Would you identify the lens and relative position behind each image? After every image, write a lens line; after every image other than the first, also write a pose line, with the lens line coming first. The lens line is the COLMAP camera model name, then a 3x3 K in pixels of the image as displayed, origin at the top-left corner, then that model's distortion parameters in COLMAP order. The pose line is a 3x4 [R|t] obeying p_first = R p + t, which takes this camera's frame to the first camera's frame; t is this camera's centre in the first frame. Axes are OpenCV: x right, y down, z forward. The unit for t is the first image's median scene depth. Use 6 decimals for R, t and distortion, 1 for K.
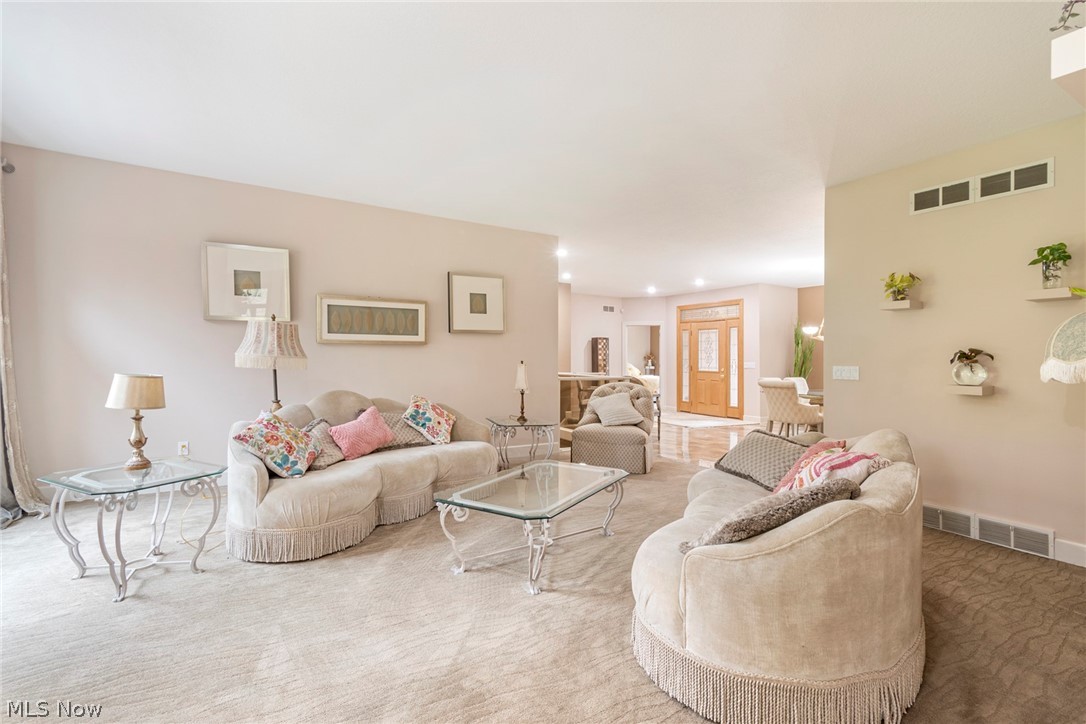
lens RADIAL K [[484.5, 0, 545.7], [0, 484.5, 355.9], [0, 0, 1]] dist [0.002011, 0.000460]
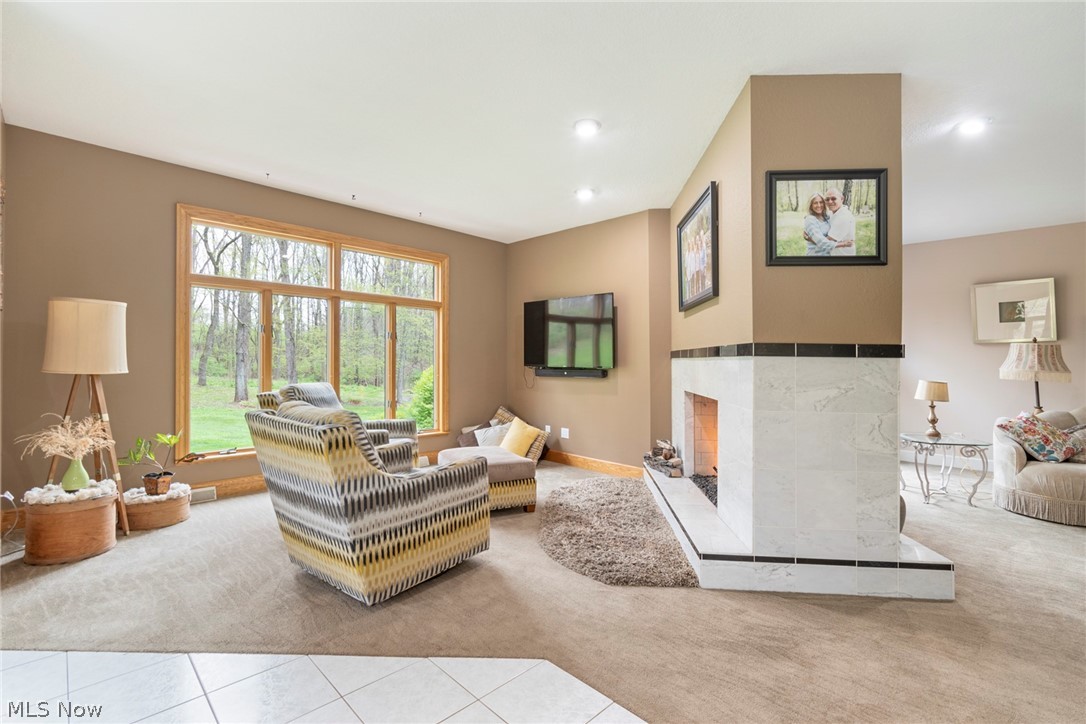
lens RADIAL K [[484.5, 0, 545.7], [0, 484.5, 355.9], [0, 0, 1]] dist [0.002011, 0.000460]
pose [[0.234909, -0.020290, -0.971806, 0.469581], [-0.009497, 0.999686, -0.023168, 0.003648], [0.971971, 0.014672, 0.234642, -0.679567]]
